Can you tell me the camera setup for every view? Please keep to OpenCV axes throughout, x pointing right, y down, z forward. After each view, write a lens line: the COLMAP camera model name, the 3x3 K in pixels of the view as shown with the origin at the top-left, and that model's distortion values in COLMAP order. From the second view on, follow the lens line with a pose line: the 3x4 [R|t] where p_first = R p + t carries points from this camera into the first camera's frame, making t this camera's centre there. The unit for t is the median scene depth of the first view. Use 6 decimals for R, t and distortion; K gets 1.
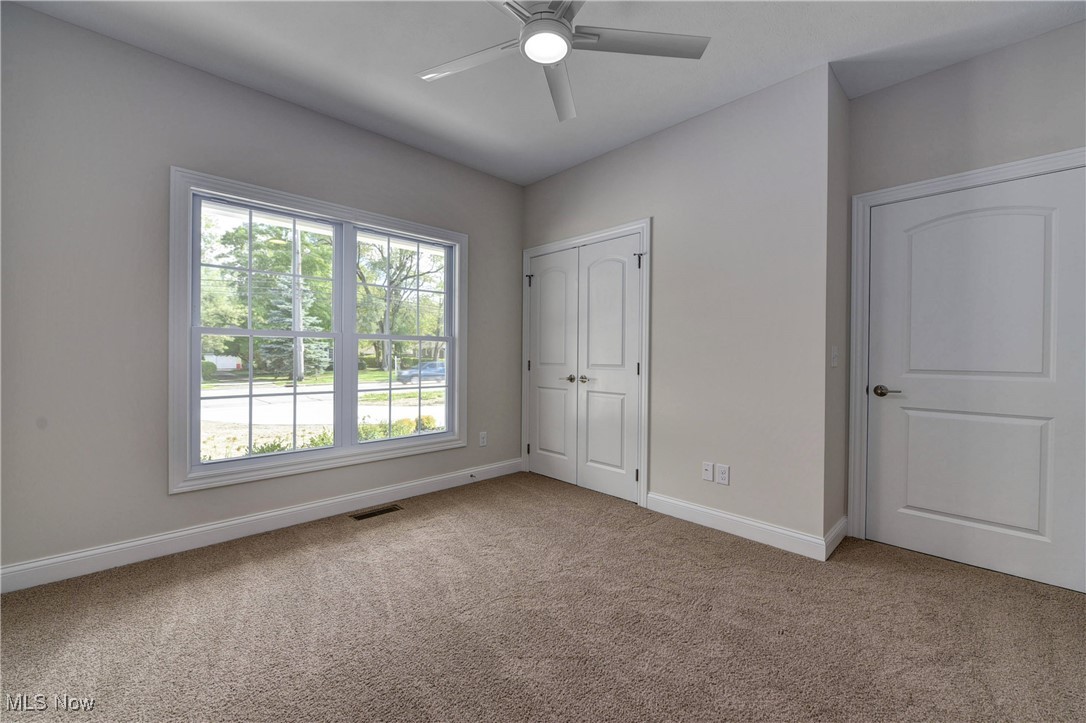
lens RADIAL K [[433.0, 0, 541.3], [0, 433.0, 359.1], [0, 0, 1]] dist [-0.012448, -0.000061]
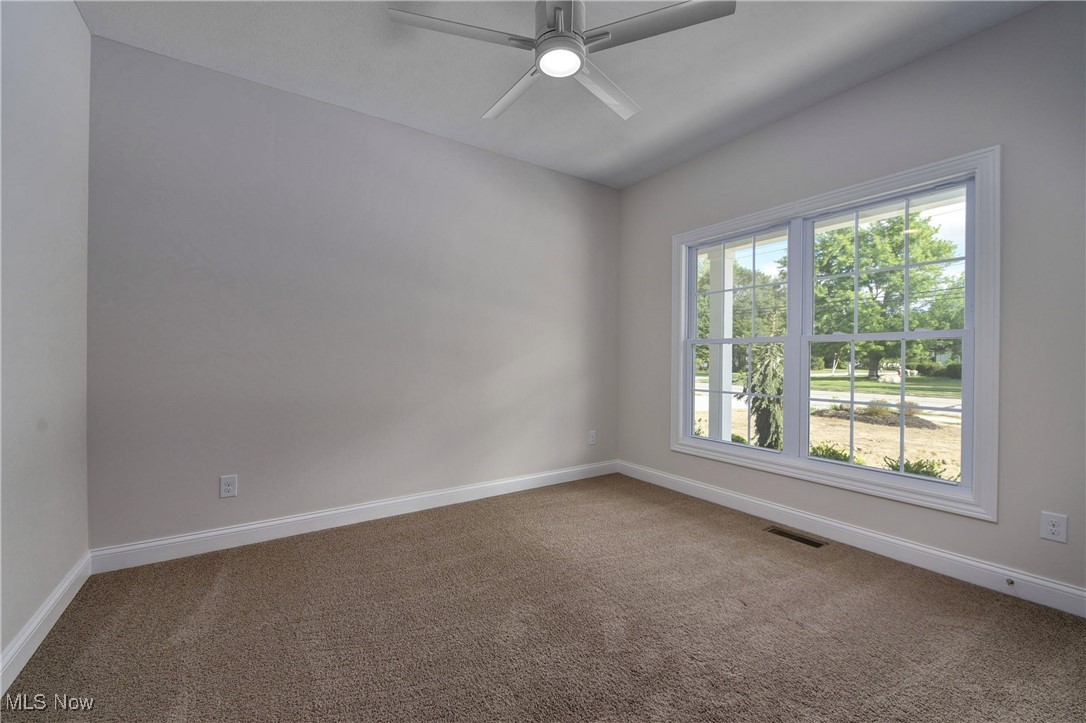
lens RADIAL K [[433.0, 0, 541.3], [0, 433.0, 359.1], [0, 0, 1]] dist [-0.012448, -0.000061]
pose [[-0.175475, -0.003909, -0.984476, 0.590610], [-0.011896, 0.999928, -0.001850, -0.001752], [0.984412, 0.011387, -0.175509, 0.646851]]
